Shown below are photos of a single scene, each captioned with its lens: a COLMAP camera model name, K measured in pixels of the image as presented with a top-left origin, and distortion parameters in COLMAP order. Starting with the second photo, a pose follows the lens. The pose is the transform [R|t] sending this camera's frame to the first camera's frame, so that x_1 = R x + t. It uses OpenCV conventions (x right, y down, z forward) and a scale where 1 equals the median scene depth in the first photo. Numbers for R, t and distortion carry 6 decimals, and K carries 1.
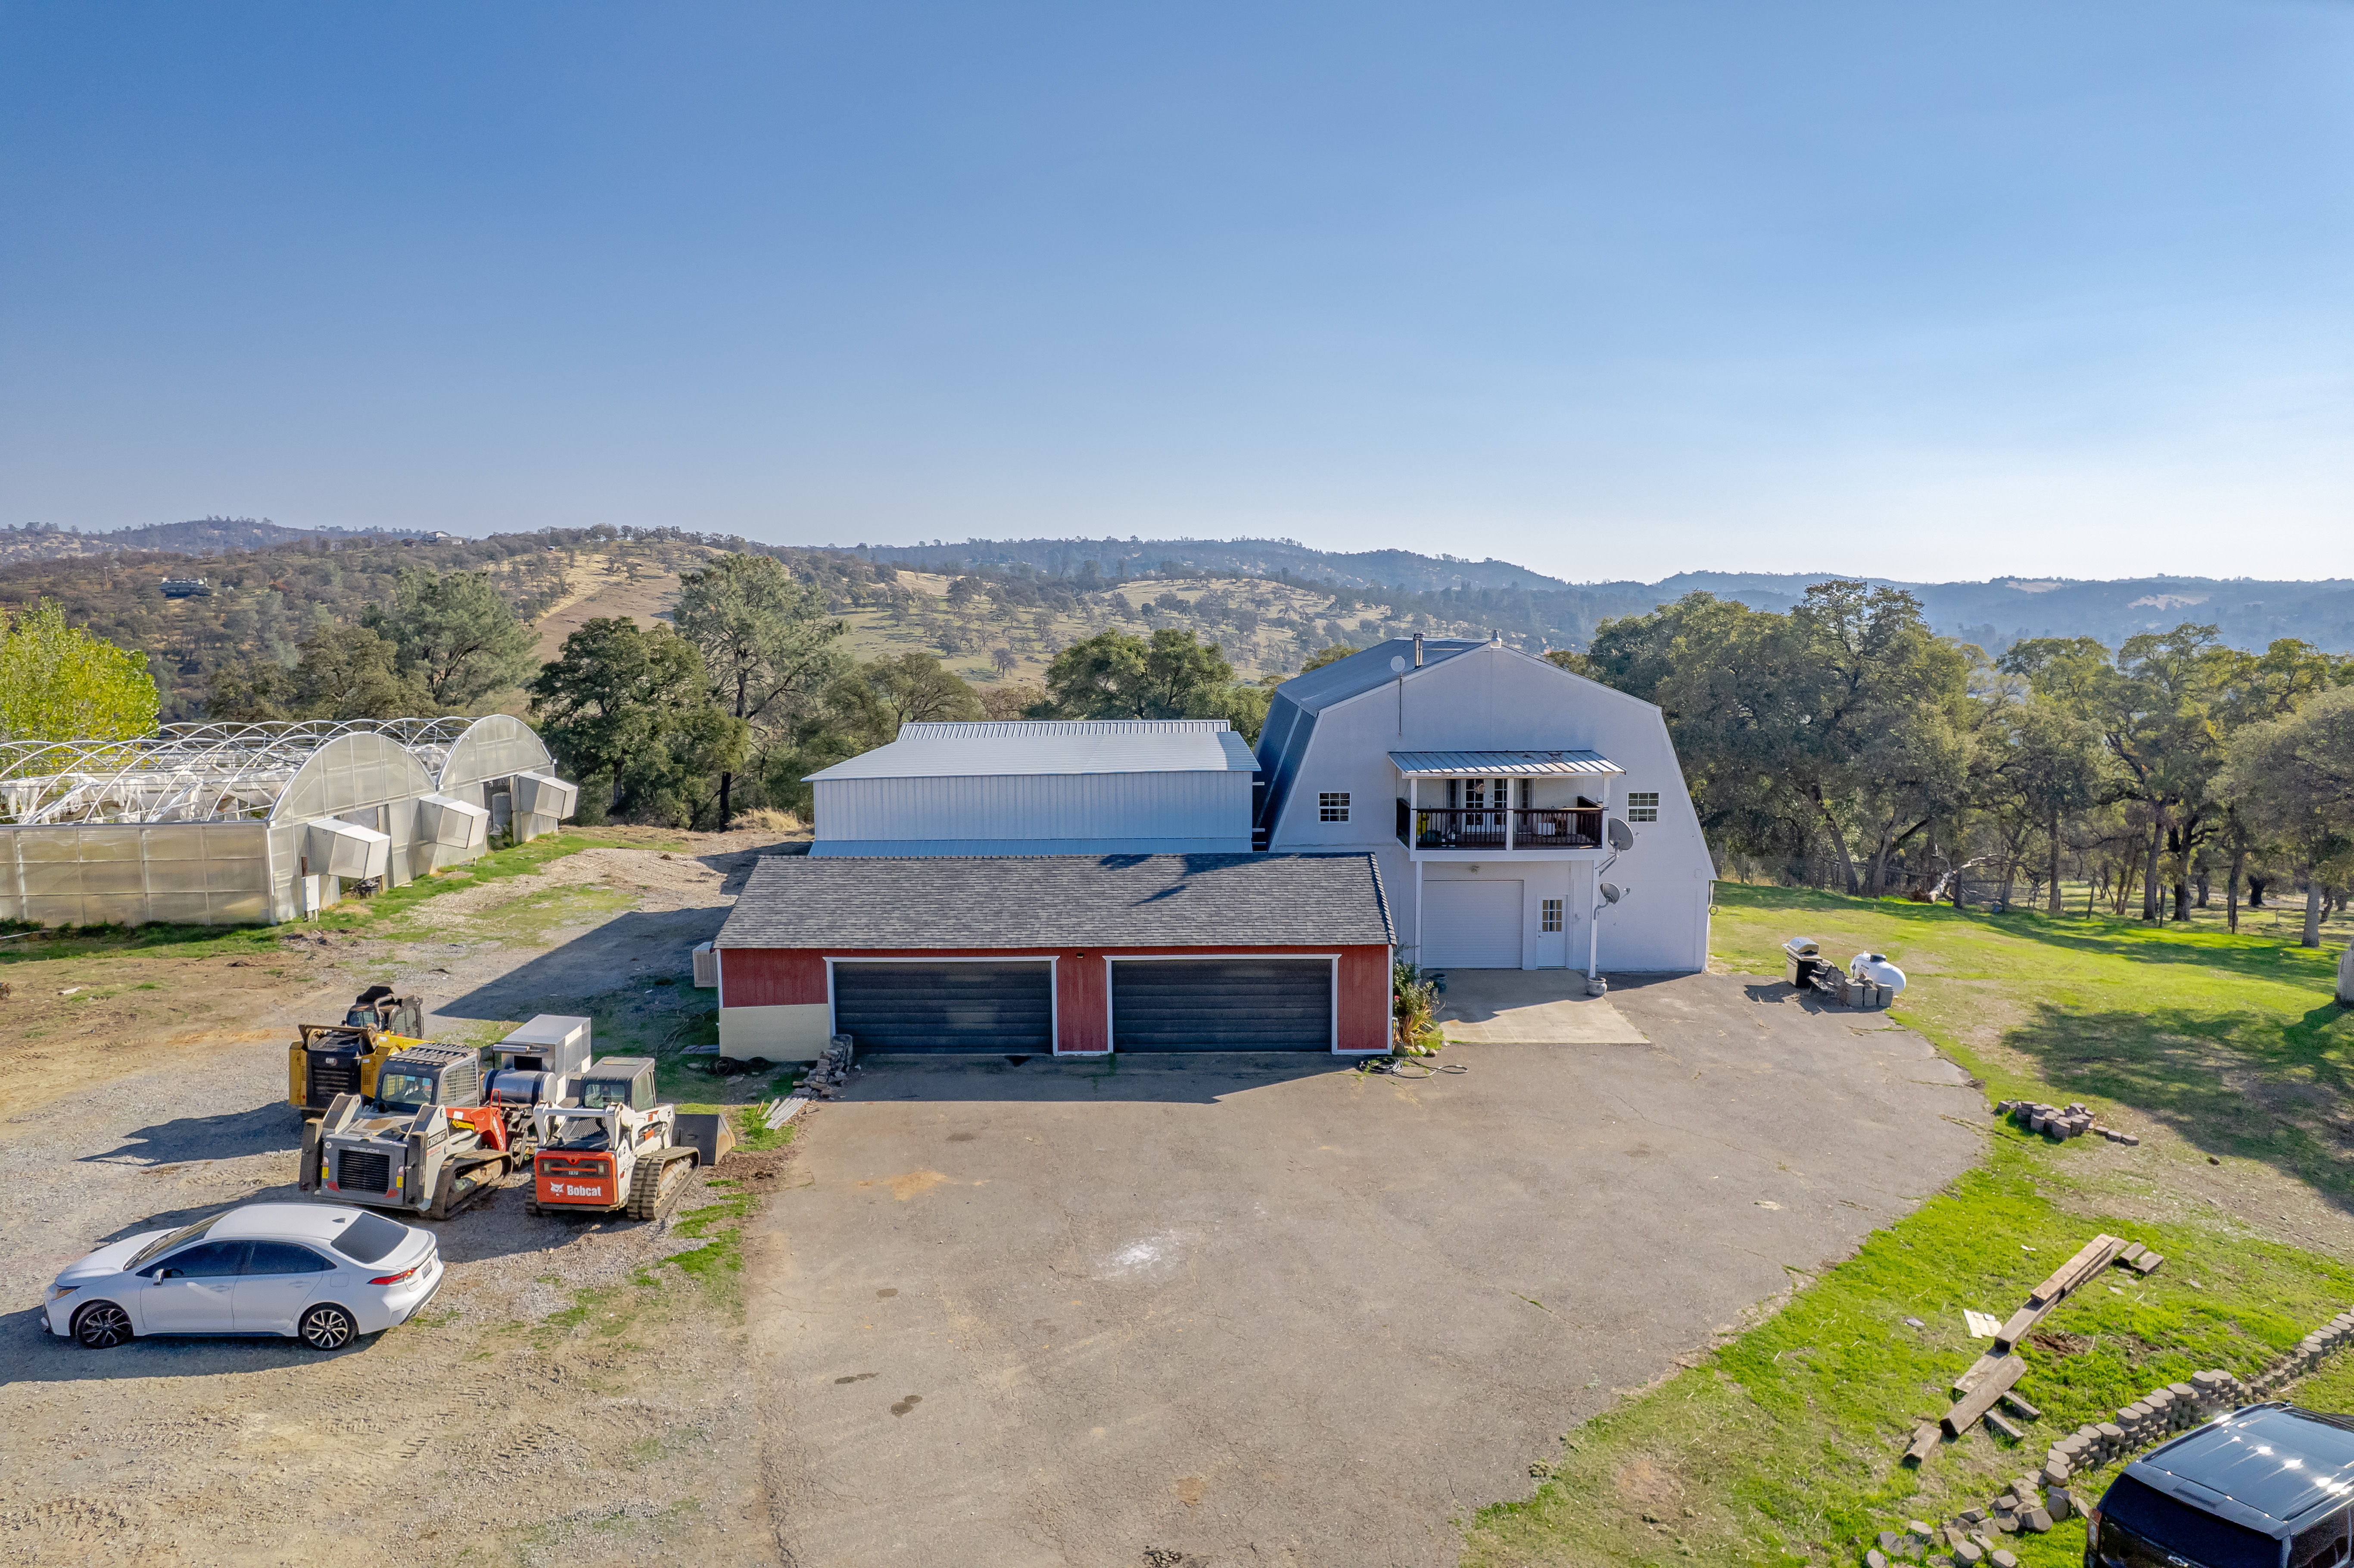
lens RADIAL K [[1502.8, 0, 1159.0], [0, 1502.8, 812.5], [0, 0, 1]] dist [-0.075405, 0.069087]
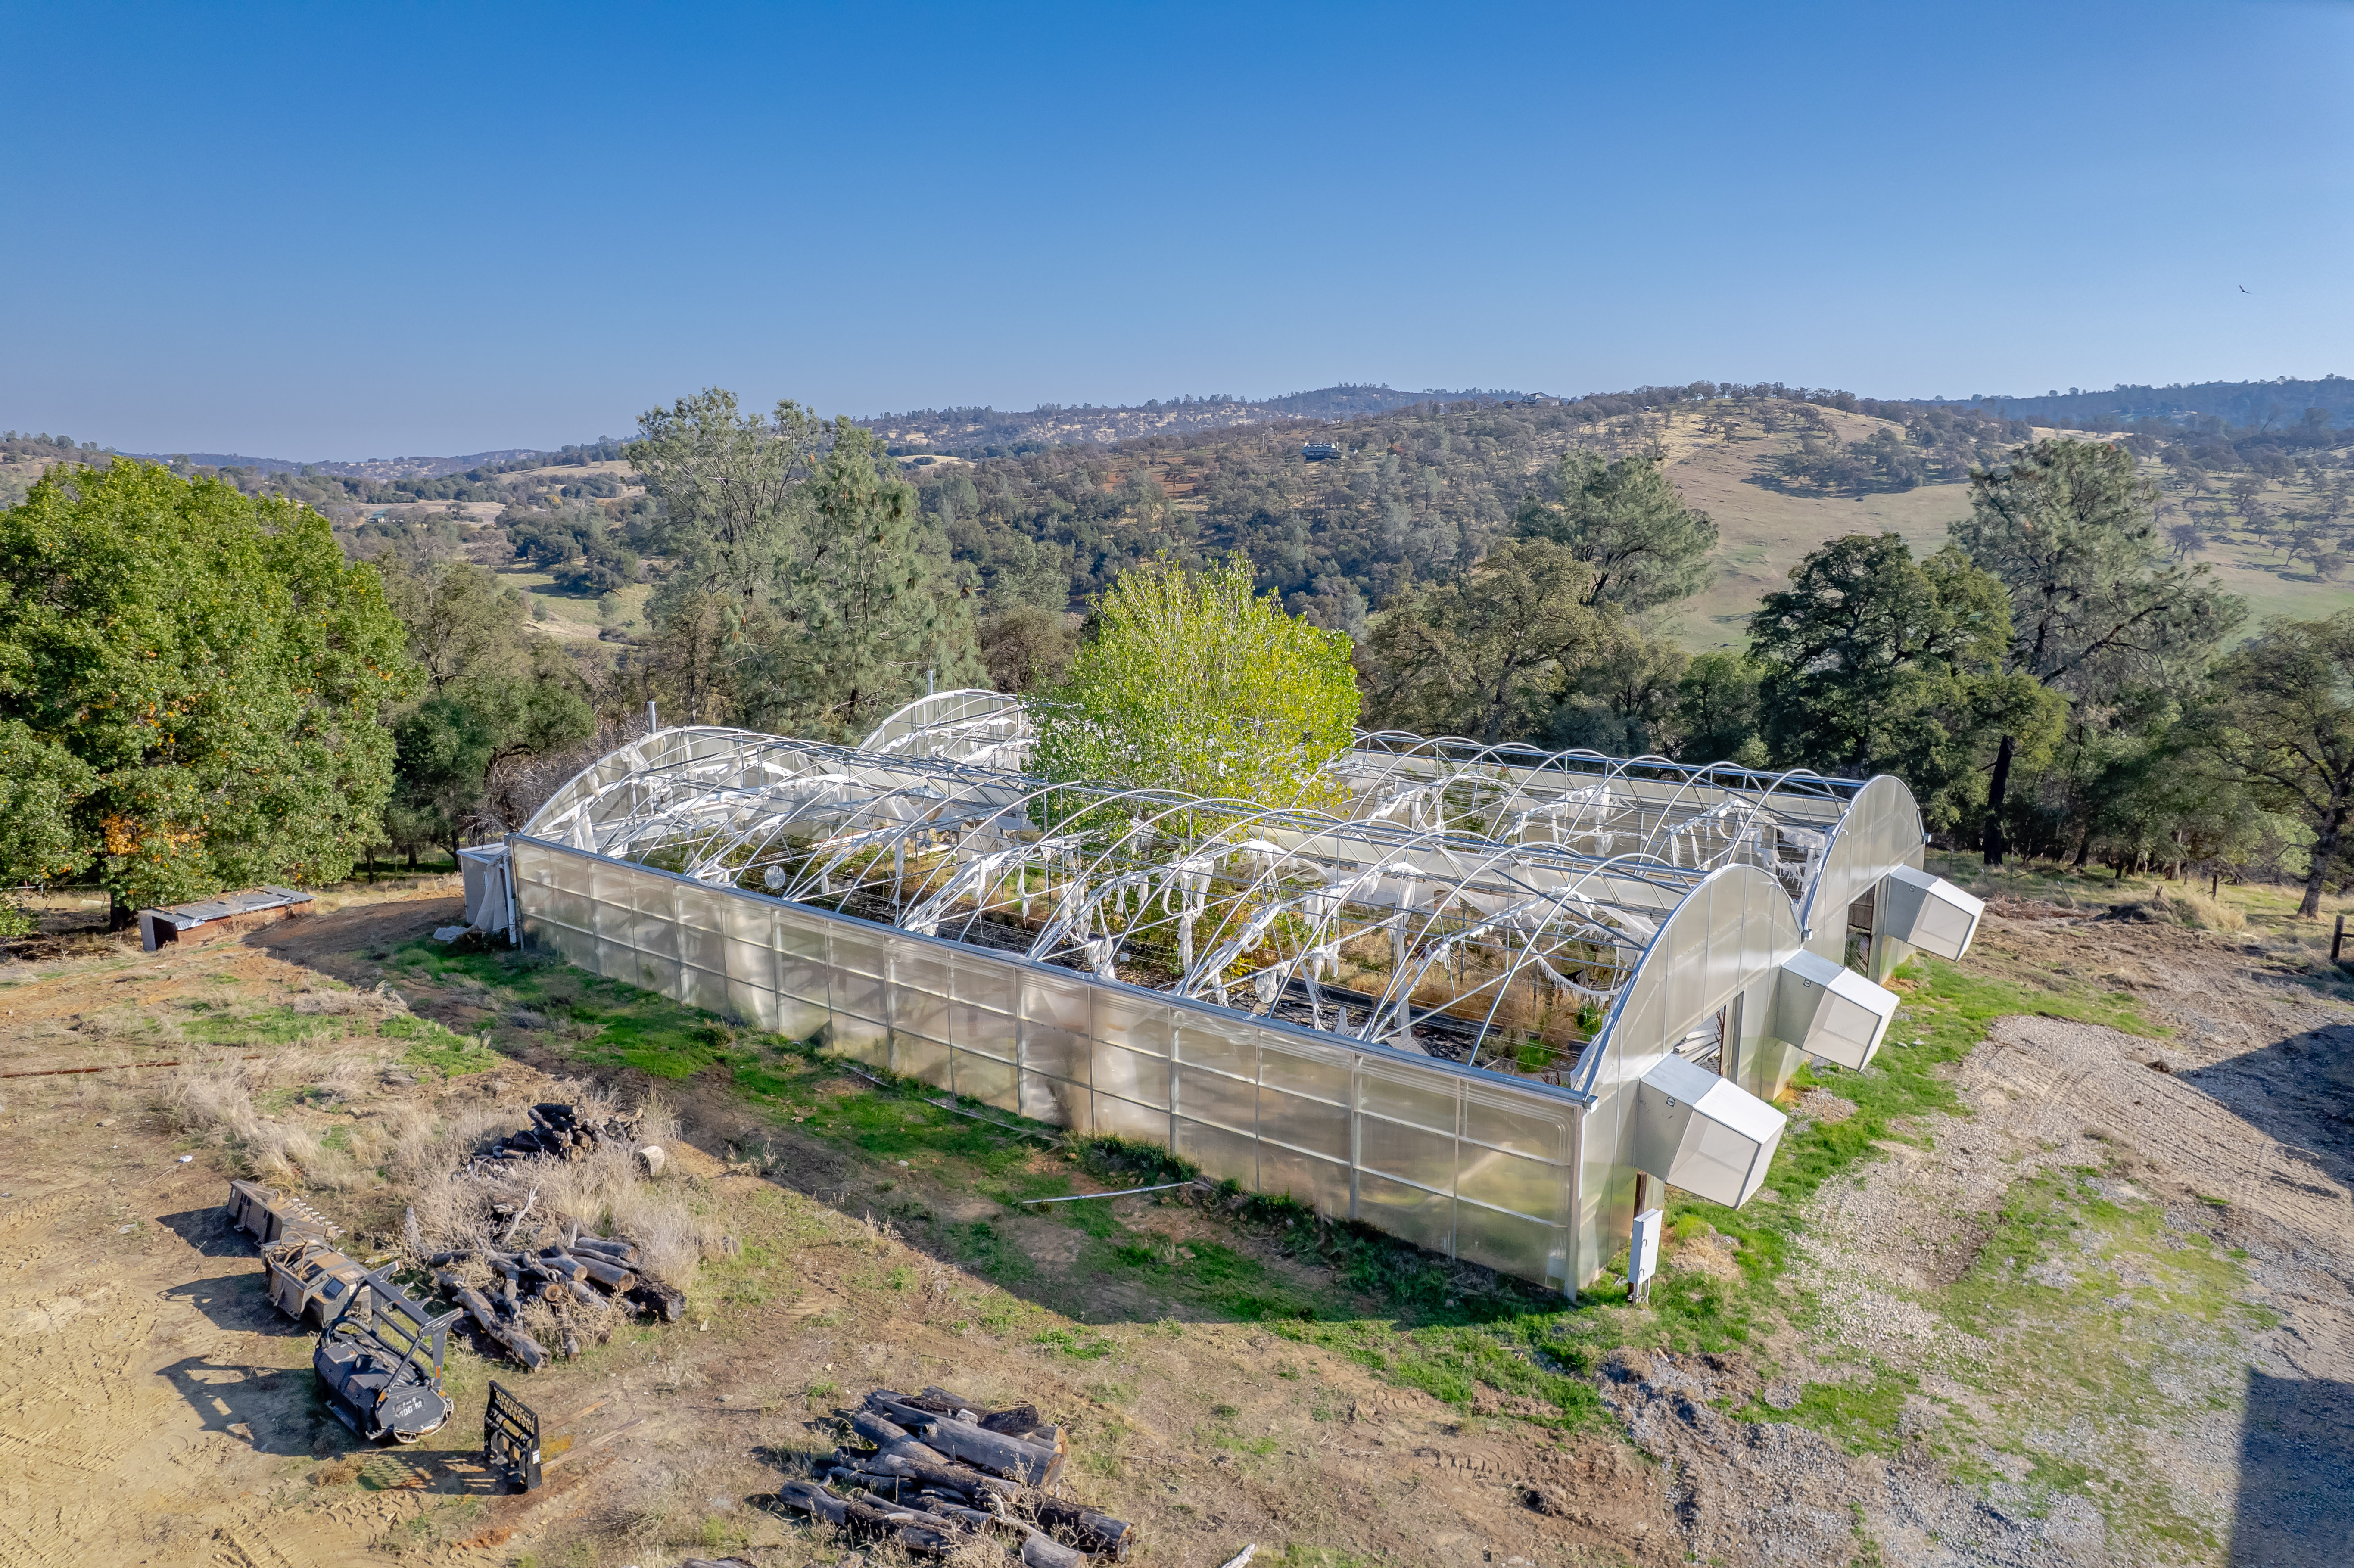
lens RADIAL K [[1502.8, 0, 1159.0], [0, 1502.8, 812.5], [0, 0, 1]] dist [-0.075405, 0.069087]
pose [[0.776932, 0.135588, -0.614811, -0.480416], [-0.078078, 0.989746, 0.119608, -0.152197], [0.624724, -0.044924, 0.779552, 0.603757]]
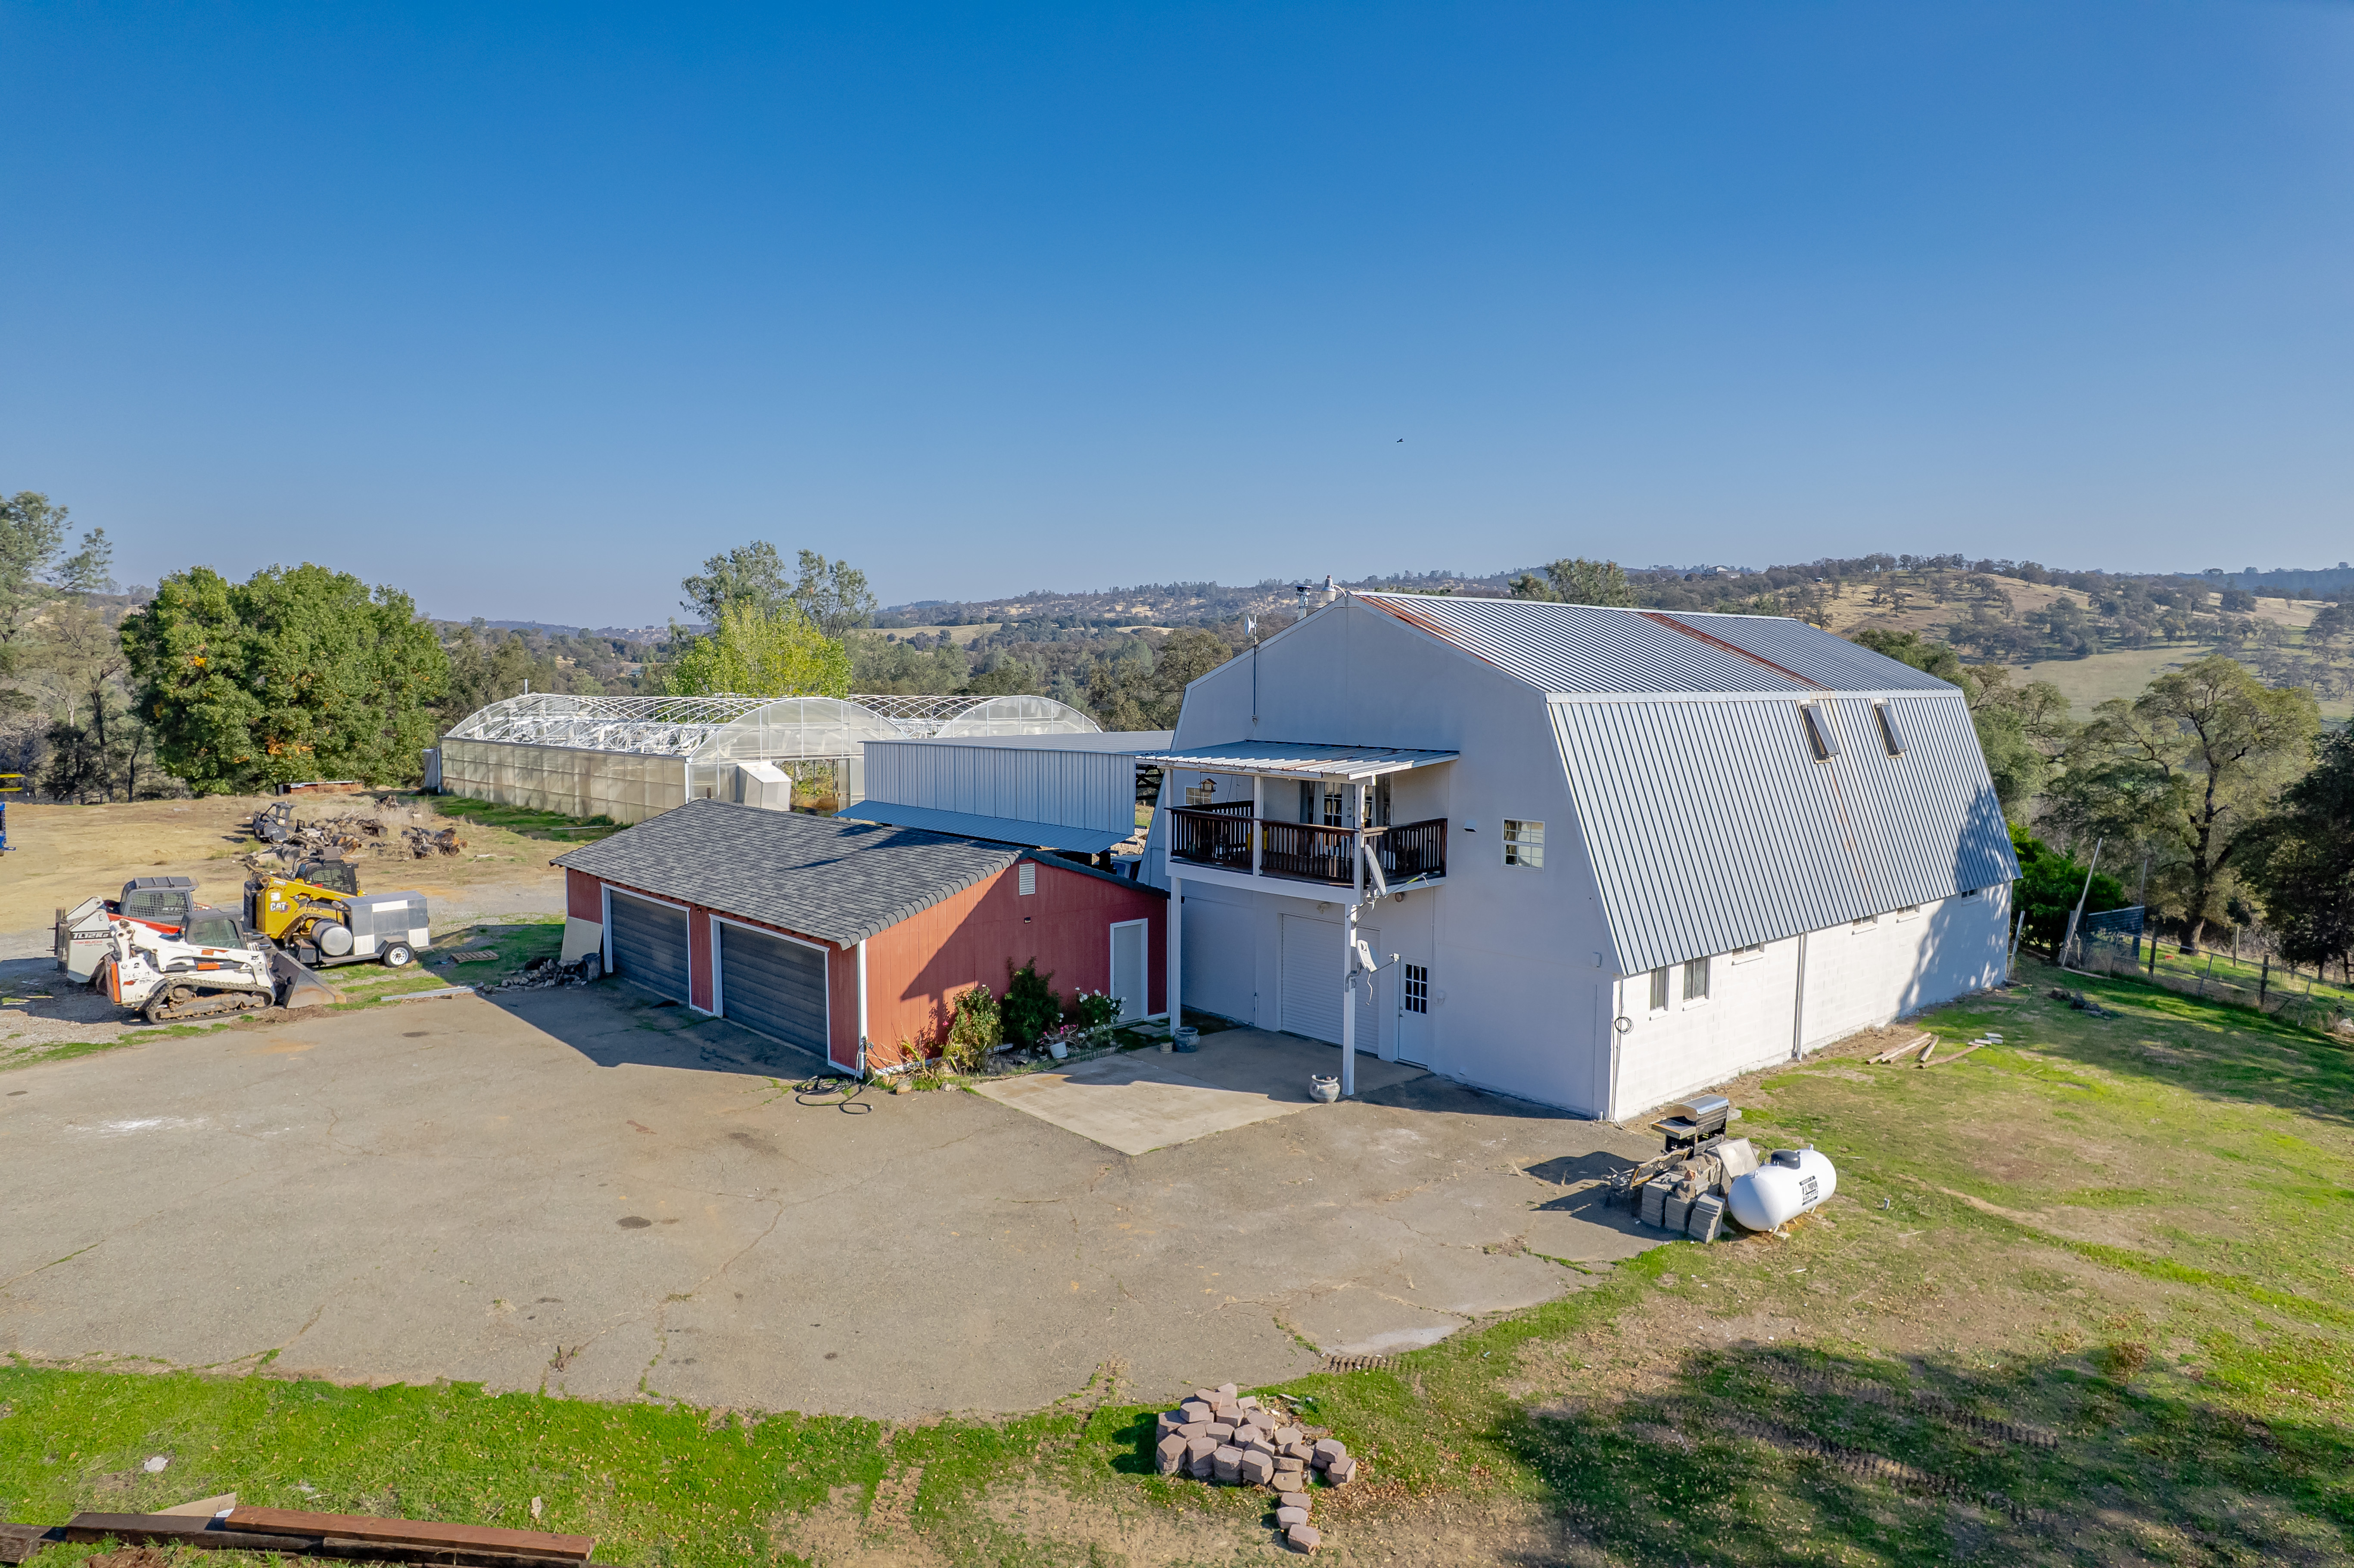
lens RADIAL K [[1502.8, 0, 1159.0], [0, 1502.8, 812.5], [0, 0, 1]] dist [-0.075405, 0.069087]
pose [[0.670212, 0.081487, -0.737683, 0.734102], [-0.098951, 0.994891, 0.019999, -0.014944], [0.735544, 0.059591, 0.674851, 0.472917]]
